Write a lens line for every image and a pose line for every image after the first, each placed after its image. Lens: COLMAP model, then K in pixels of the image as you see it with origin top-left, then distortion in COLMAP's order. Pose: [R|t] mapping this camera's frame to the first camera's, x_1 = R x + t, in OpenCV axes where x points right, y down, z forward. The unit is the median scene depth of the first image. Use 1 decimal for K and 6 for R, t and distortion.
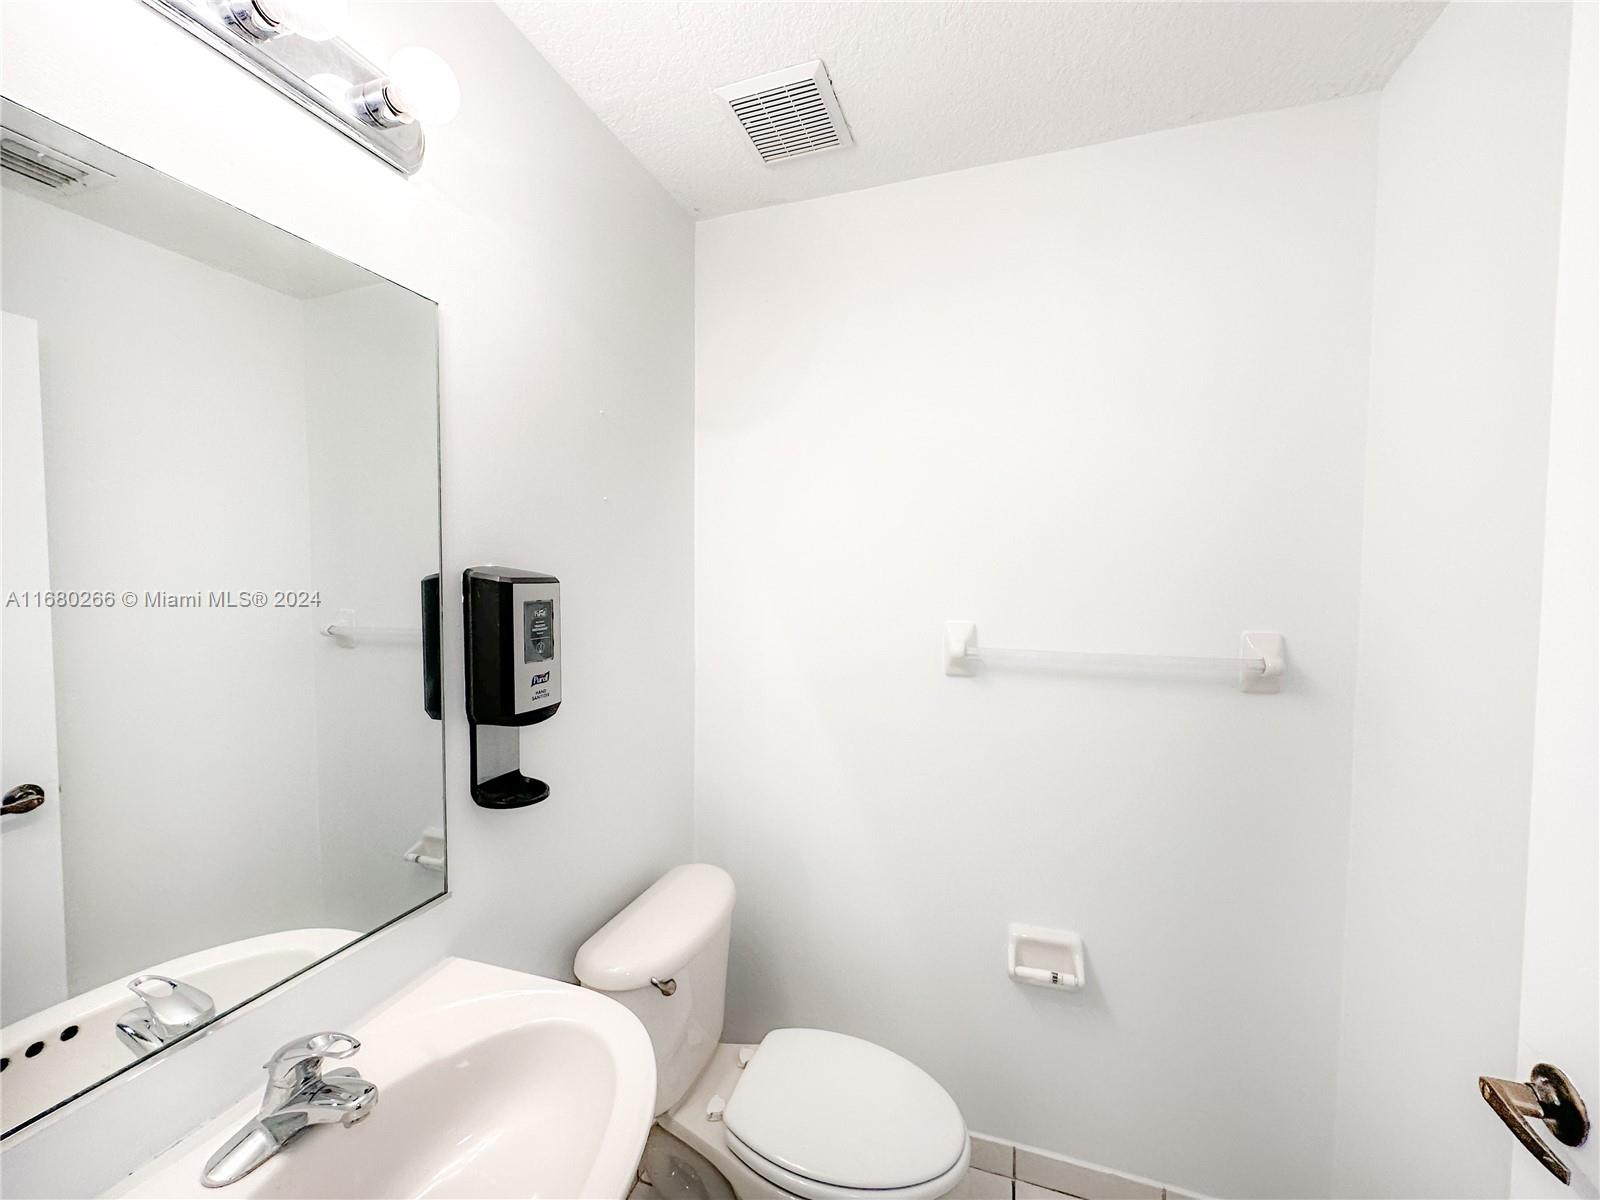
lens RADIAL K [[631.8, 0, 797.8], [0, 631.8, 598.0], [0, 0, 1]] dist [-0.003817, -0.000061]
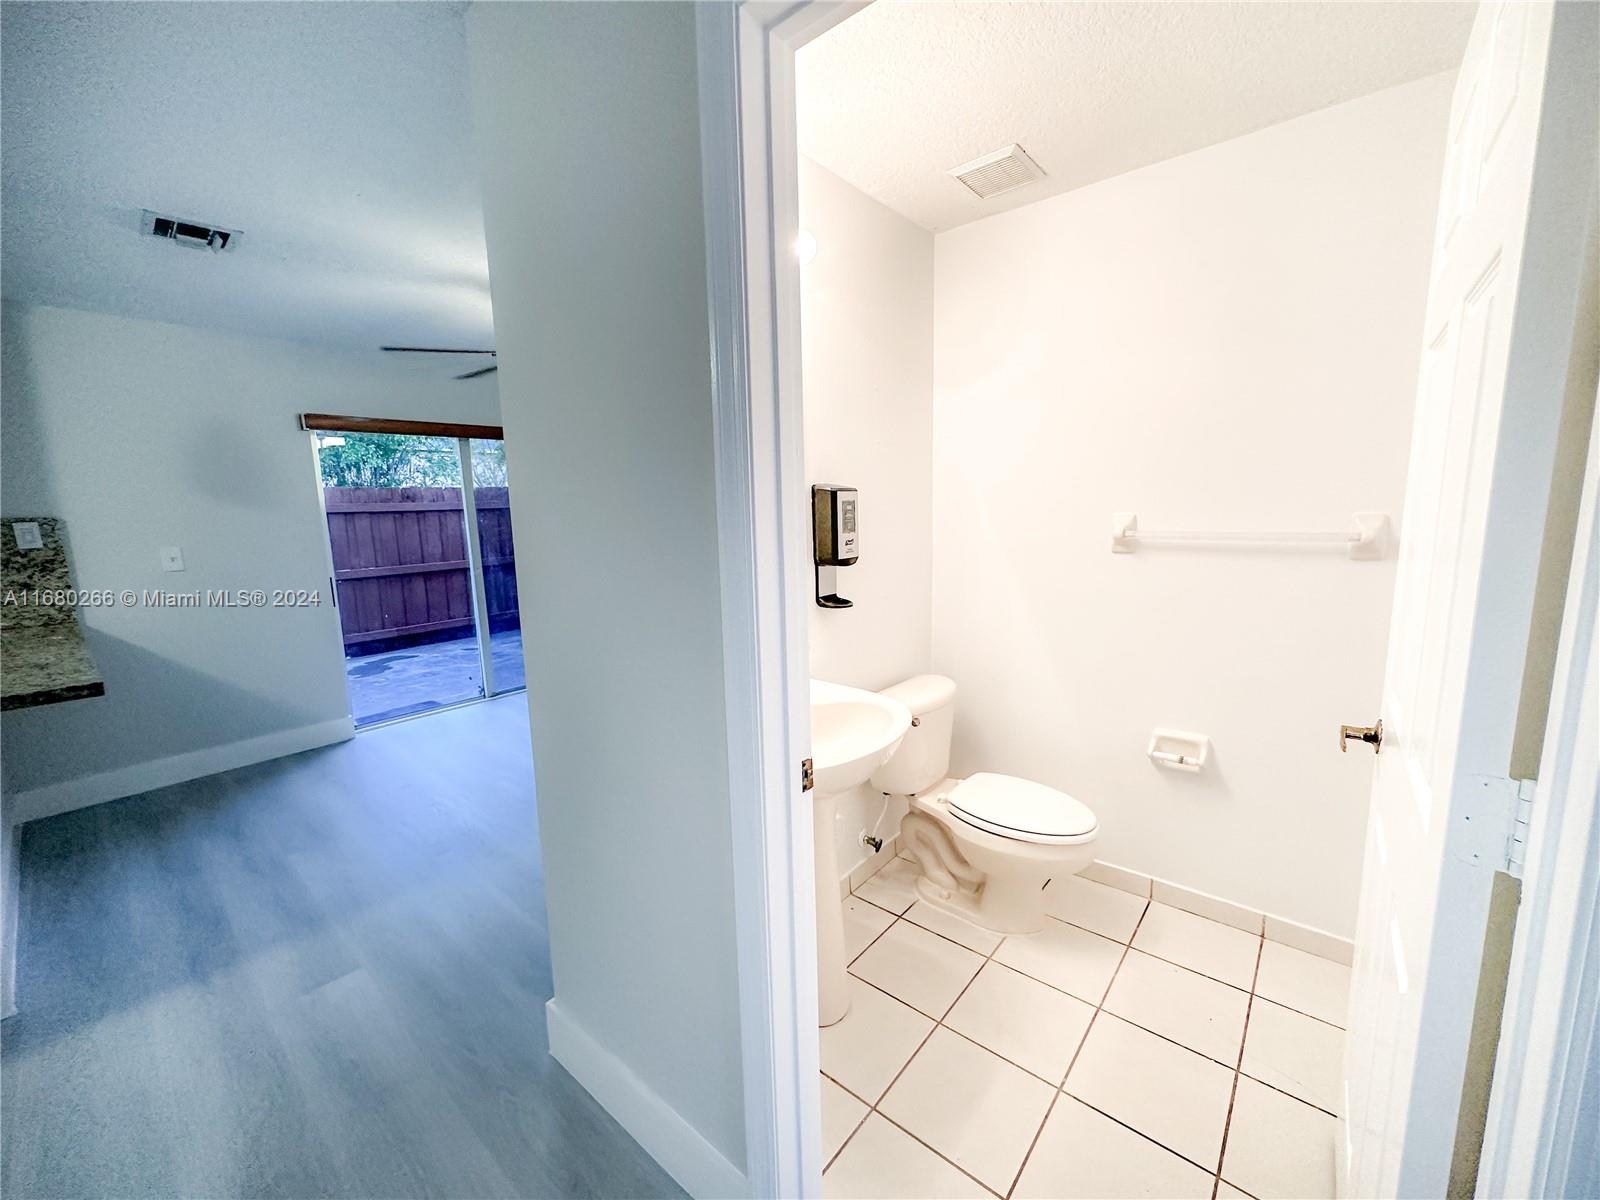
lens RADIAL K [[631.8, 0, 799.8], [0, 631.8, 600.8], [0, 0, 1]] dist [-0.003817, -0.000061]
pose [[0.931468, 0.025081, -0.362959, 0.115115], [0.017892, 0.993256, 0.114552, 0.064652], [0.363384, -0.113196, 0.924737, -0.650958]]
